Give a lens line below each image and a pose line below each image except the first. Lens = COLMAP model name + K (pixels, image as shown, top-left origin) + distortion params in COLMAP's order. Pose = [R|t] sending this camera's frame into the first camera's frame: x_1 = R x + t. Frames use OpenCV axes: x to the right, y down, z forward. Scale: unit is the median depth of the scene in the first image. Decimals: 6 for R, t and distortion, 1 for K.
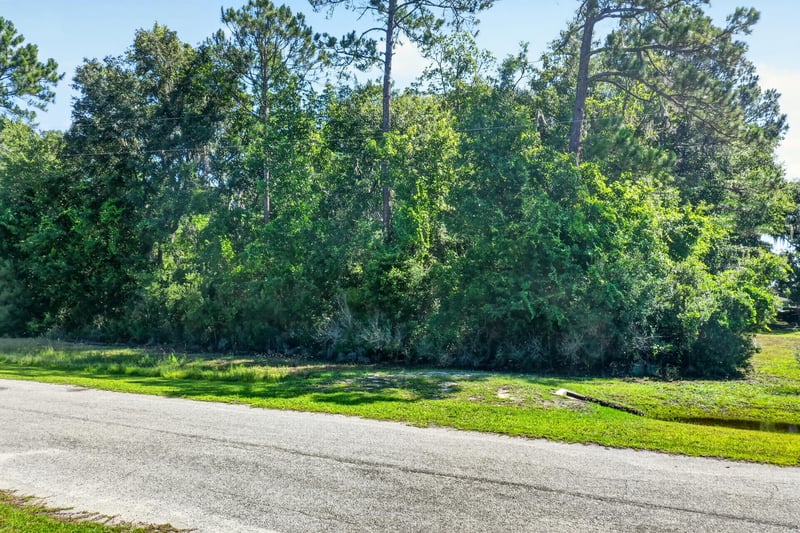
lens RADIAL K [[629.0, 0, 401.1], [0, 629.0, 263.6], [0, 0, 1]] dist [-0.005062, -0.010219]
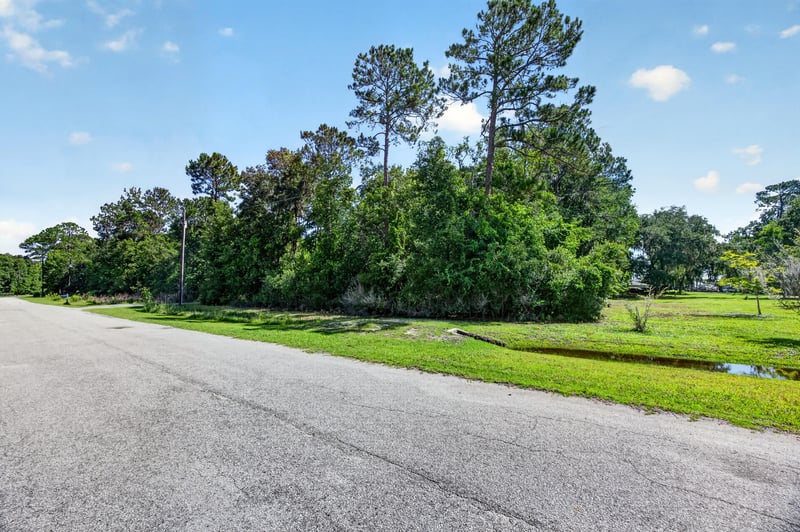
lens RADIAL K [[302.2, 0, 400.0], [0, 302.2, 266.0], [0, 0, 1]] dist [-0.024102, -0.000072]
pose [[0.989366, -0.030121, -0.142296, 0.157573], [0.026718, 0.999311, -0.025766, 0.044357], [0.142974, 0.021690, 0.989489, 0.178676]]
